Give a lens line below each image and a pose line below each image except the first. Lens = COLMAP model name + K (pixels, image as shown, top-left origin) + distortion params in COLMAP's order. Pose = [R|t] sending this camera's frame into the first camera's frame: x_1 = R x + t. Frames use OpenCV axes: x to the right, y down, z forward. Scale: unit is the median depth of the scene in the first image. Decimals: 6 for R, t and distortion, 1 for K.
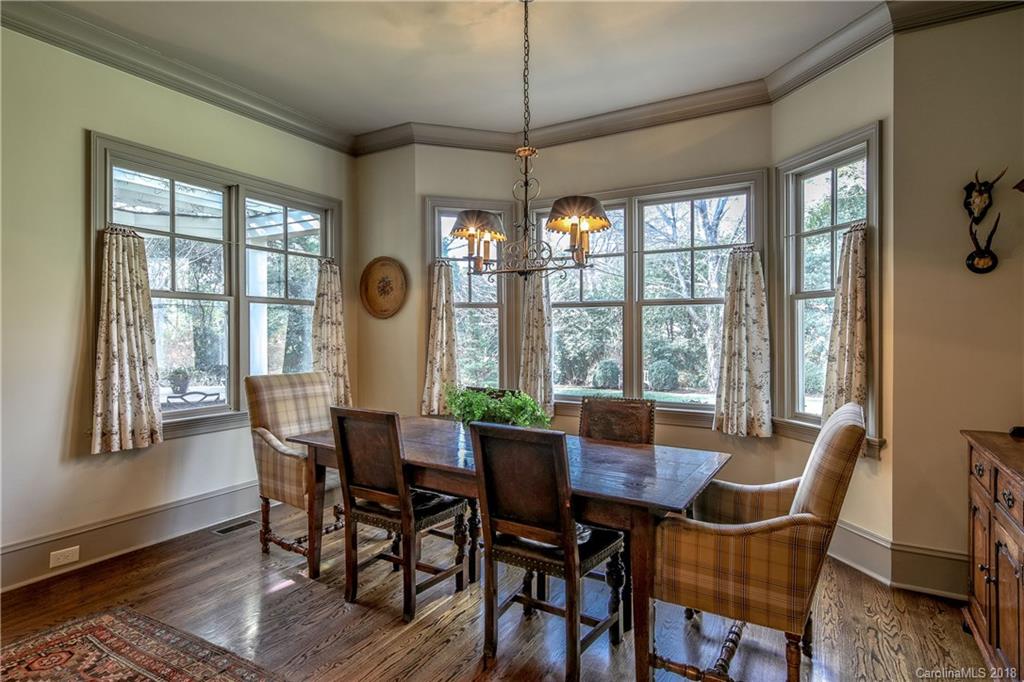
lens RADIAL K [[526.9, 0, 513.4], [0, 526.9, 329.2], [0, 0, 1]] dist [0.000986, 0.000174]
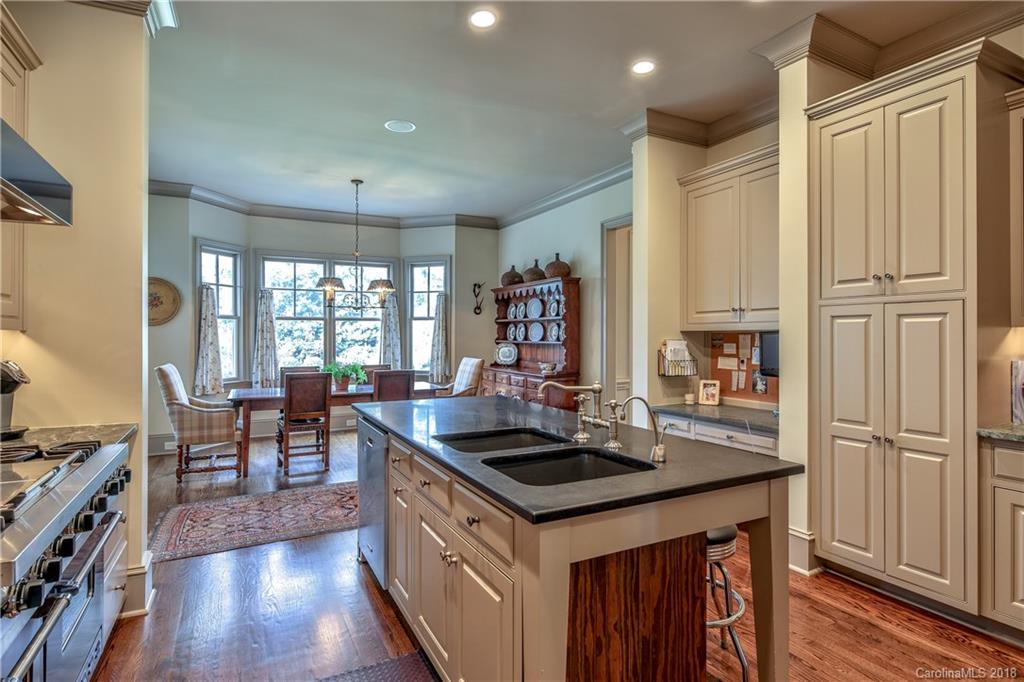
lens RADIAL K [[526.7, 0, 512.0], [0, 526.7, 341.0], [0, 0, 1]] dist [0.001936, -0.000543]
pose [[0.526453, -0.013804, 0.850092, -1.106898], [-0.001158, 0.999856, 0.016953, -0.006928], [-0.850204, -0.009910, 0.526361, -0.523116]]
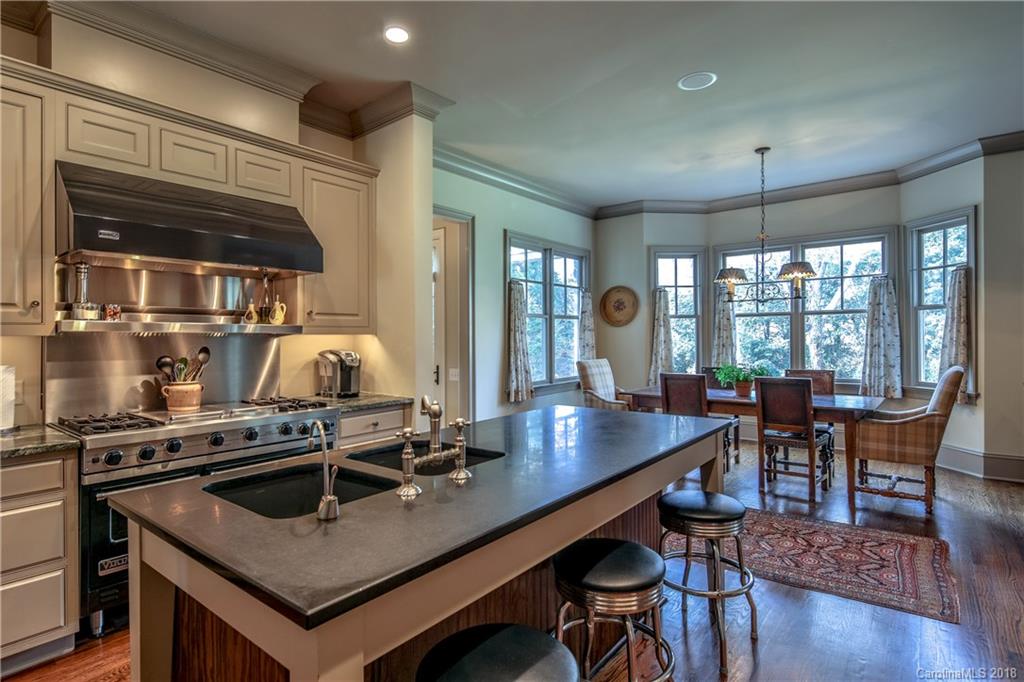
lens RADIAL K [[526.7, 0, 512.0], [0, 526.7, 341.0], [0, 0, 1]] dist [0.001936, -0.000543]
pose [[0.990844, -0.013928, -0.134292, -0.442571], [0.015852, 0.999786, 0.013263, -0.004201], [0.134078, -0.015270, 0.990853, -0.701369]]
